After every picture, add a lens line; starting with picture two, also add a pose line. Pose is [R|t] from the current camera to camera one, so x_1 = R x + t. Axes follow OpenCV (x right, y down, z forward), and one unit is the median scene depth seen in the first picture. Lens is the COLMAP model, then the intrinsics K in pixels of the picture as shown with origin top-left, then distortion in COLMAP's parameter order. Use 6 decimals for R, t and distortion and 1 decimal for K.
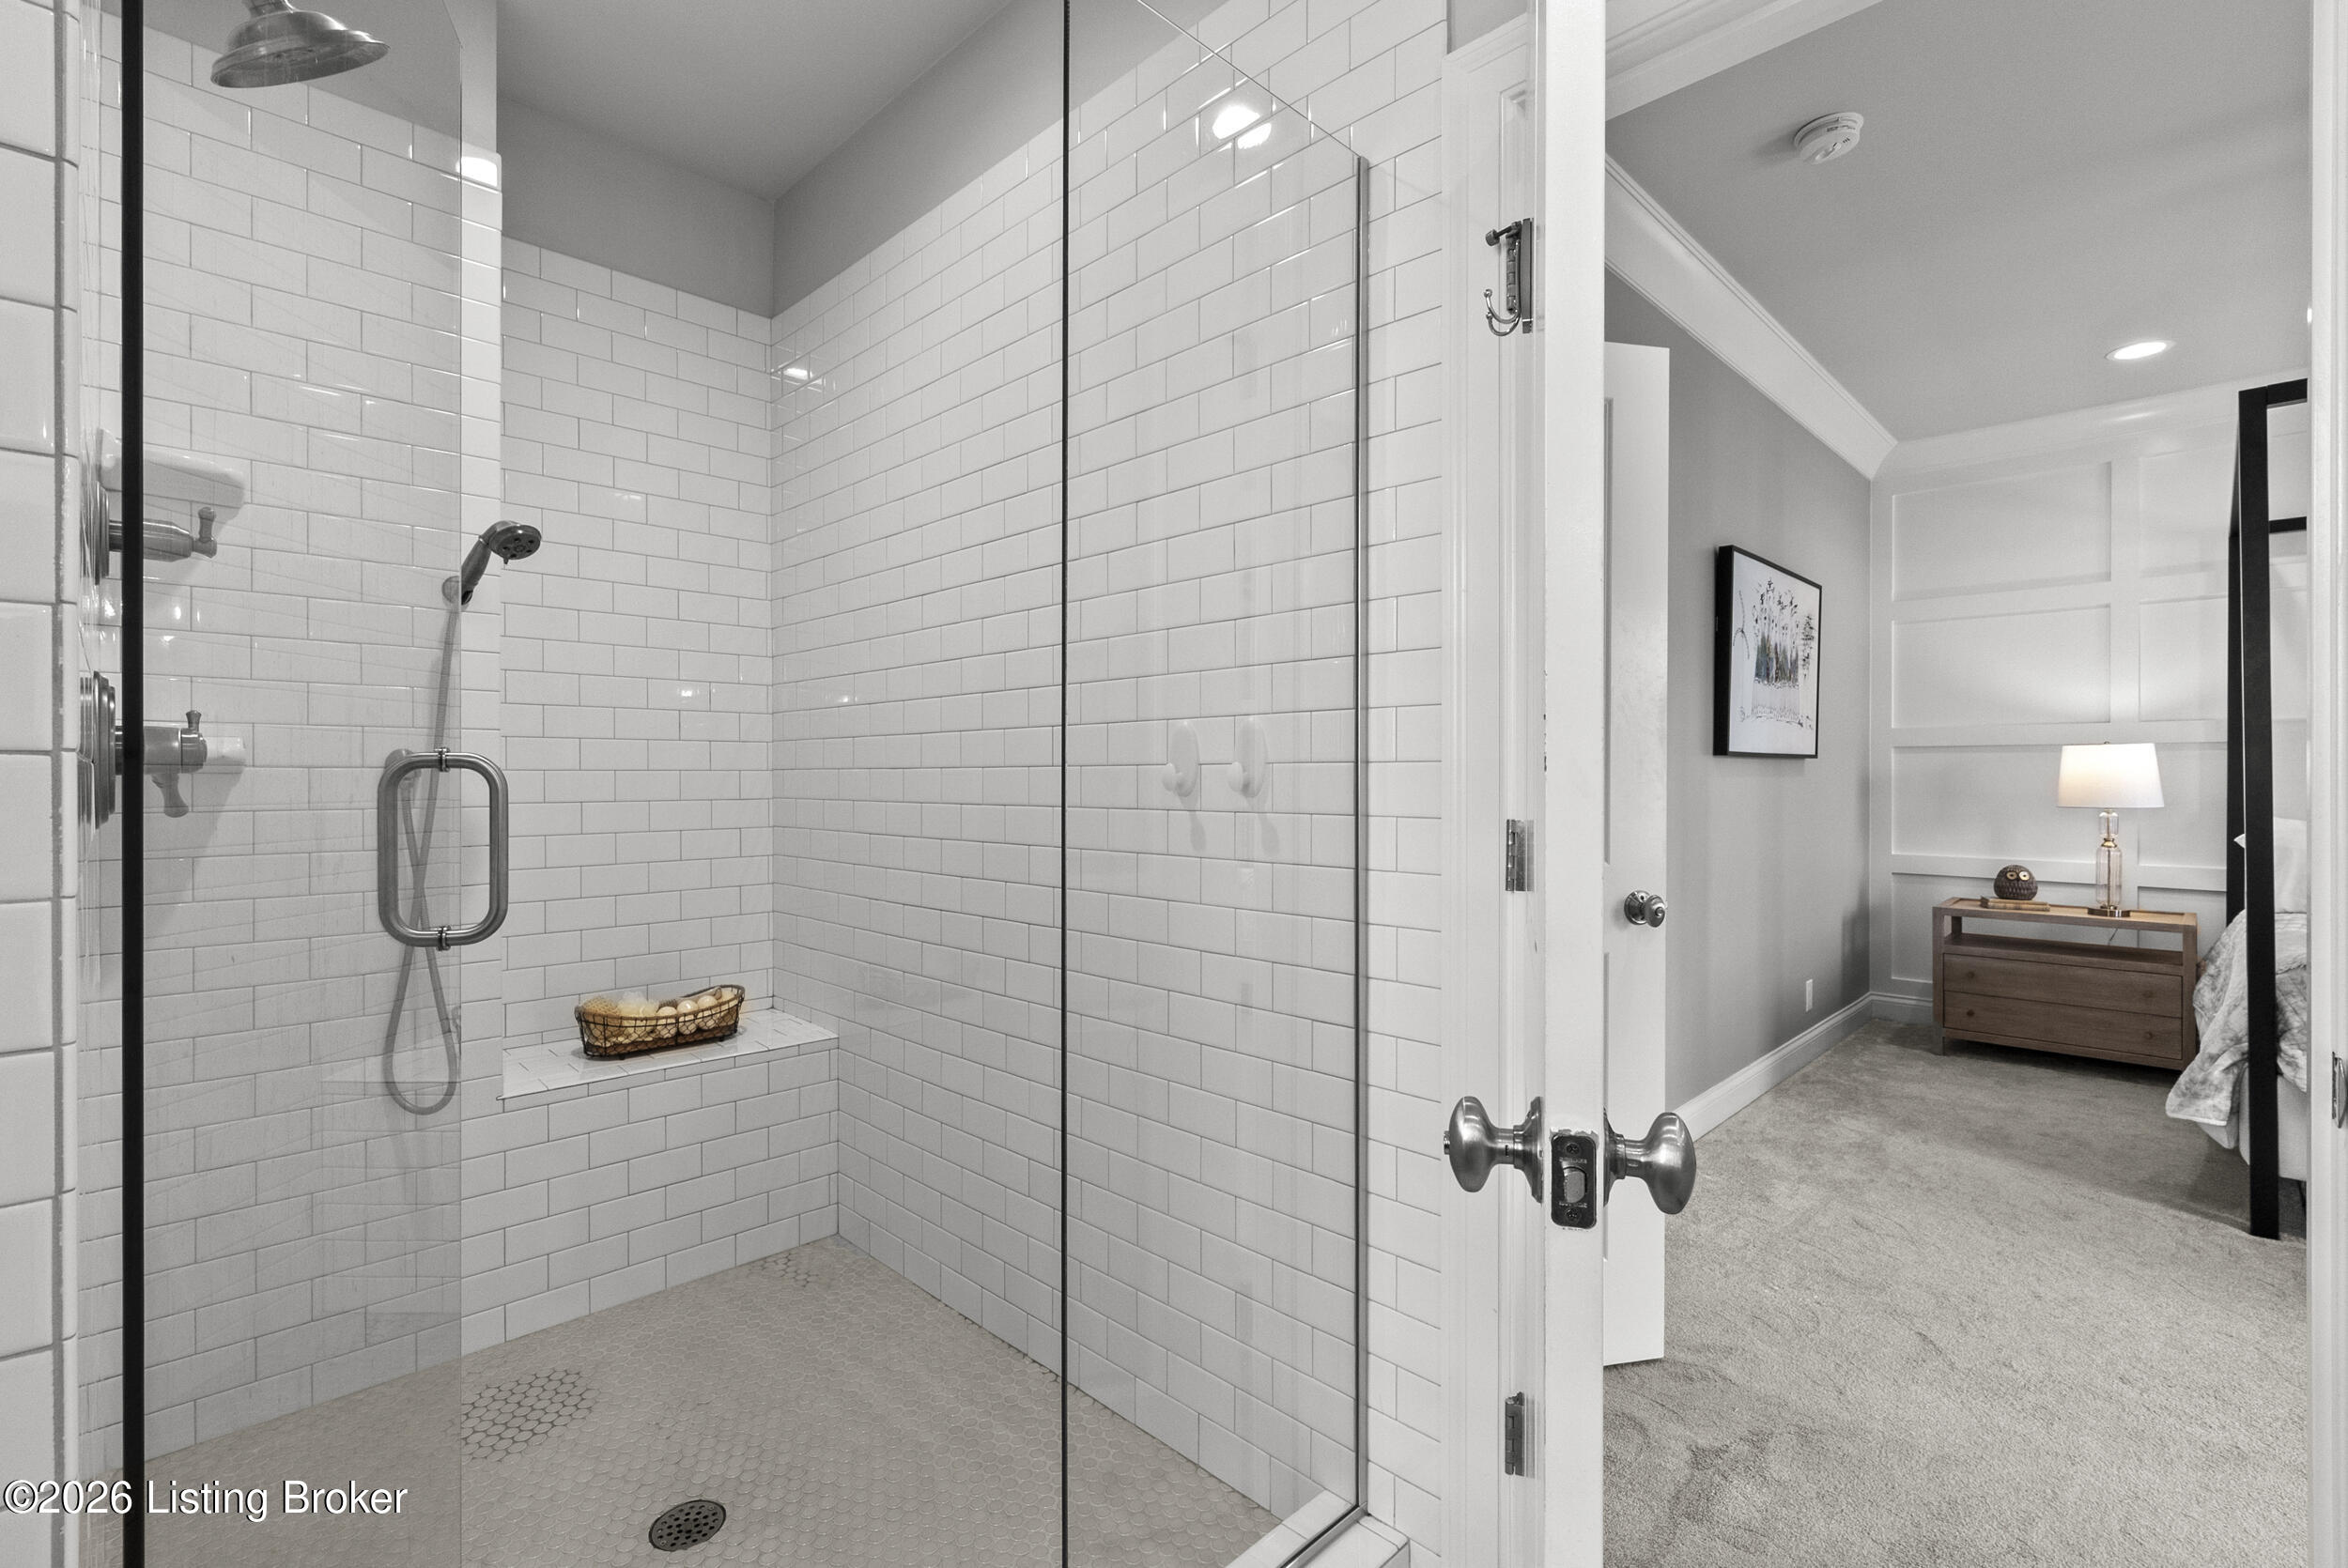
lens RADIAL K [[1057.0, 0, 1169.9], [0, 1057.0, 780.3], [0, 0, 1]] dist [-0.001426, 0.001380]
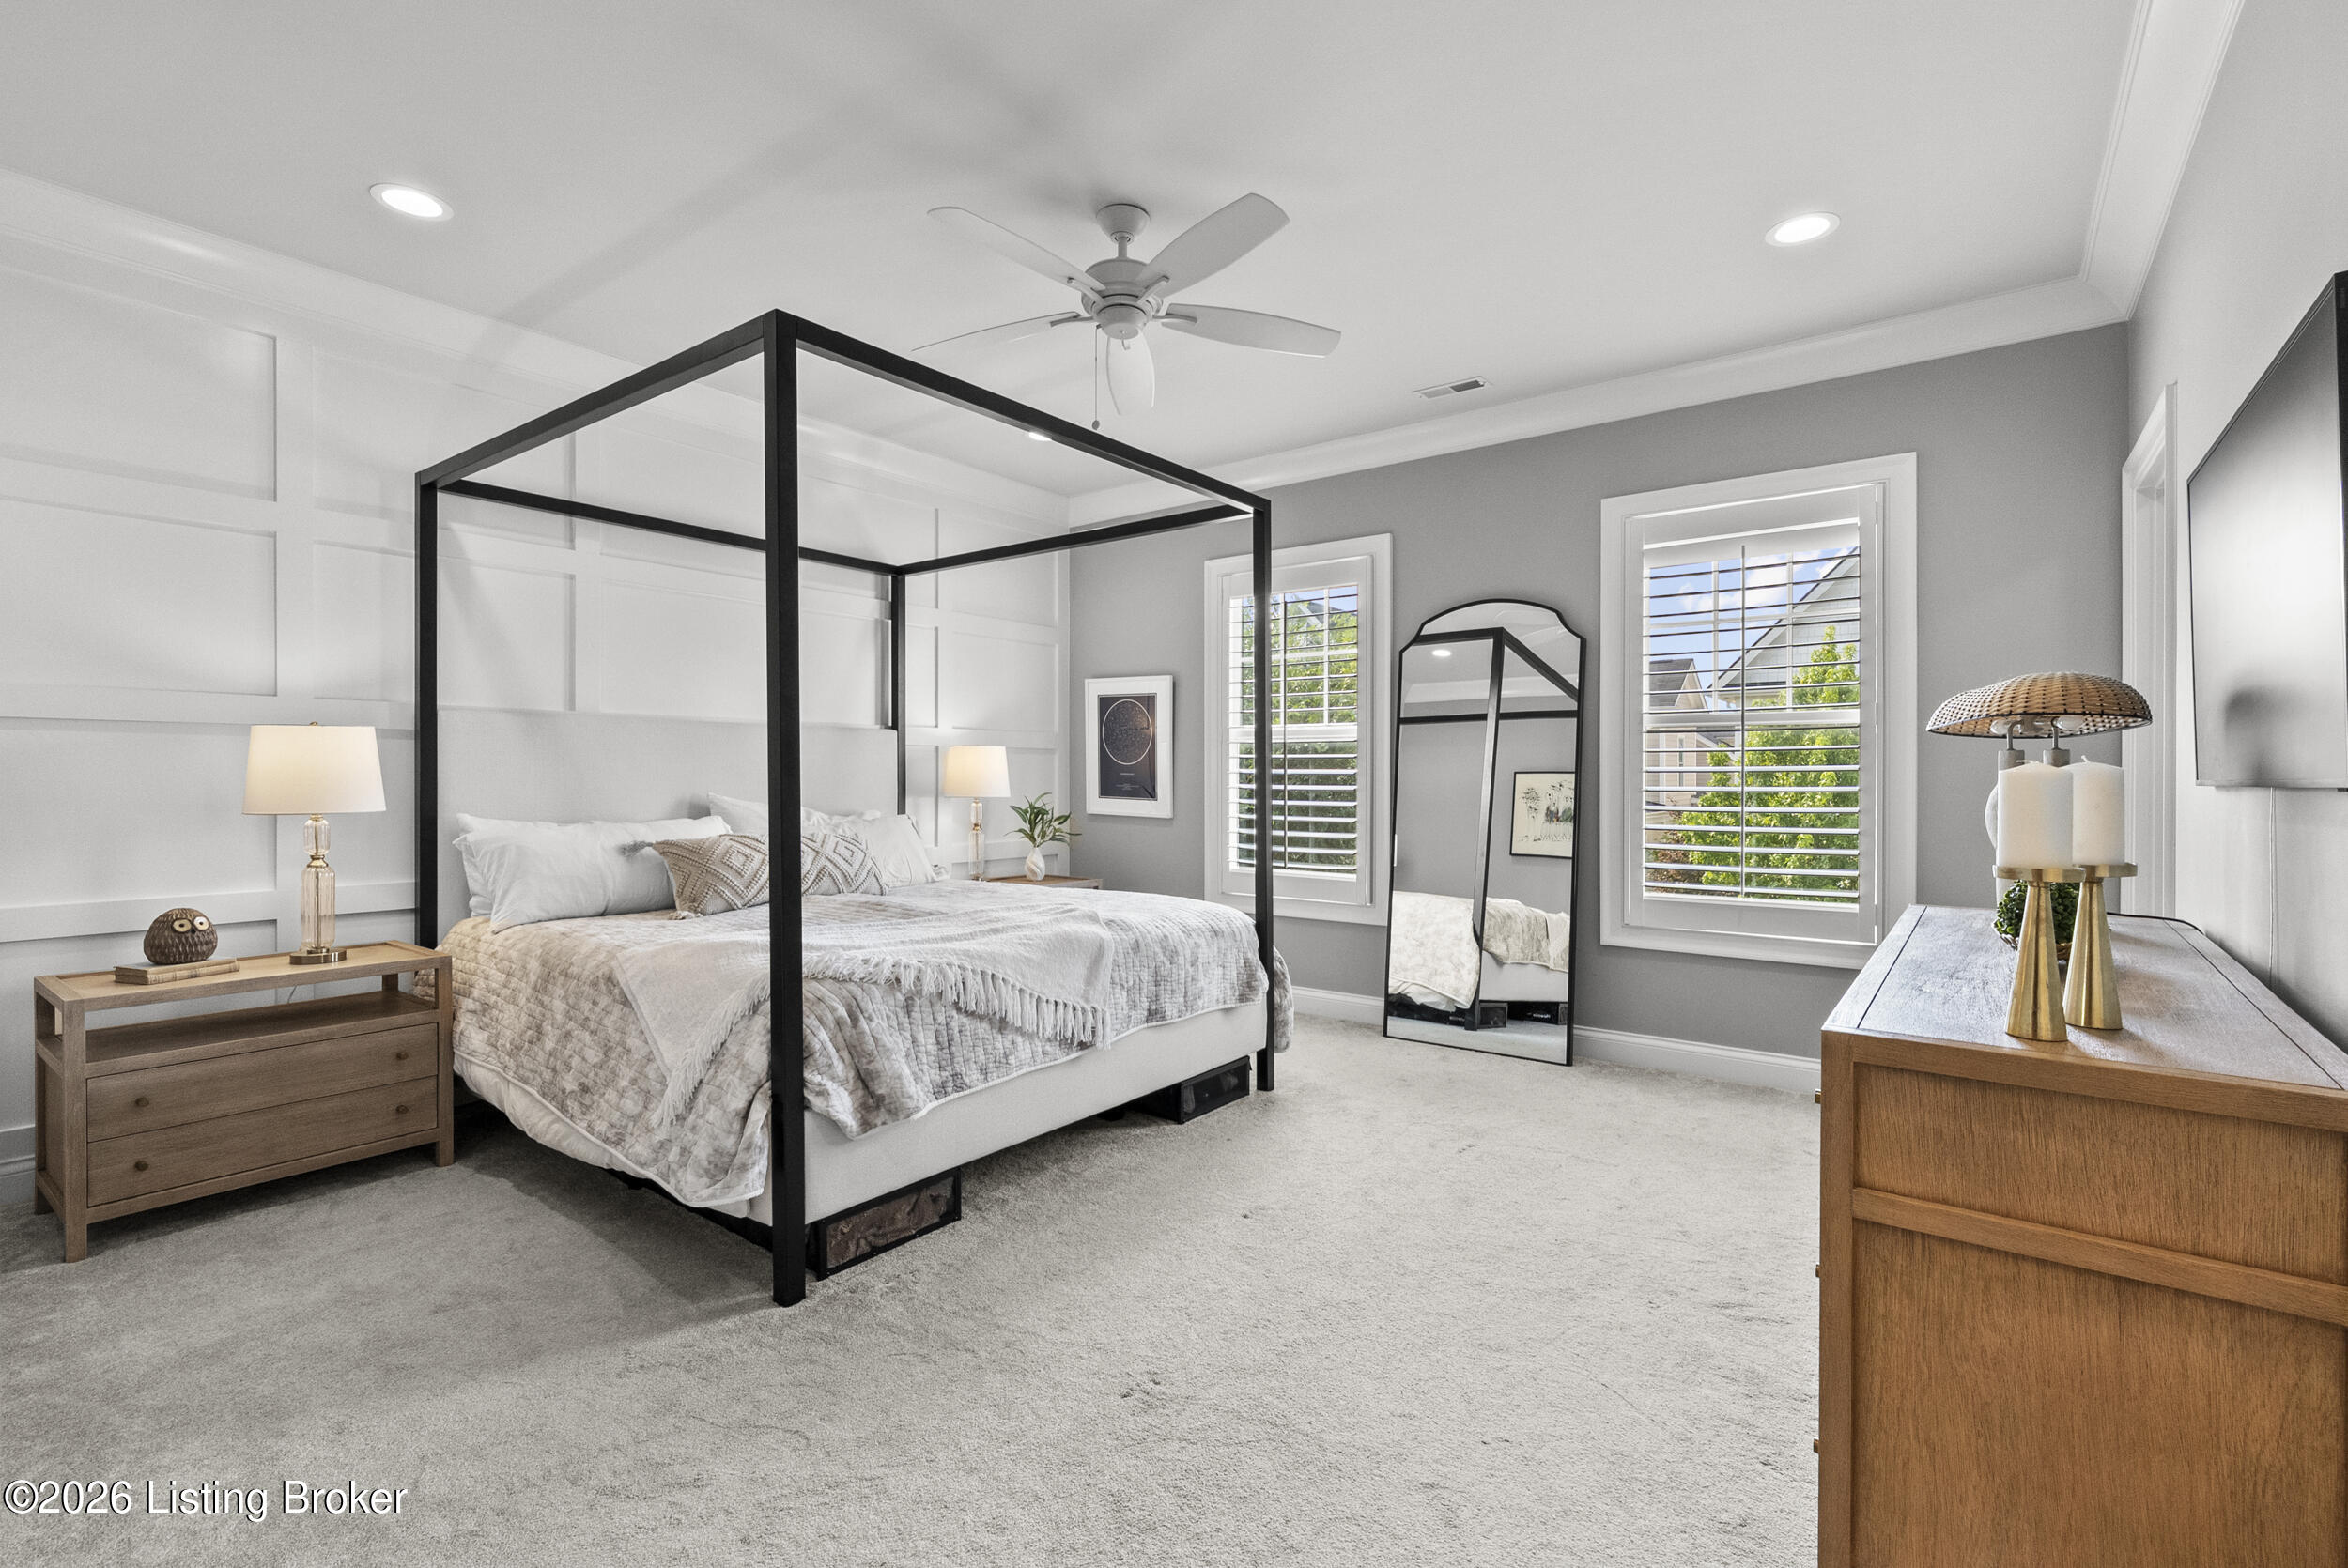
lens RADIAL K [[1057.0, 0, 1229.8], [0, 1057.0, 780.7], [0, 0, 1]] dist [-0.001426, 0.001380]
pose [[-0.142470, -0.002025, 0.989797, 0.082175], [0.001154, 0.999997, 0.002212, 0.002999], [-0.989798, 0.001457, -0.142468, 0.481473]]
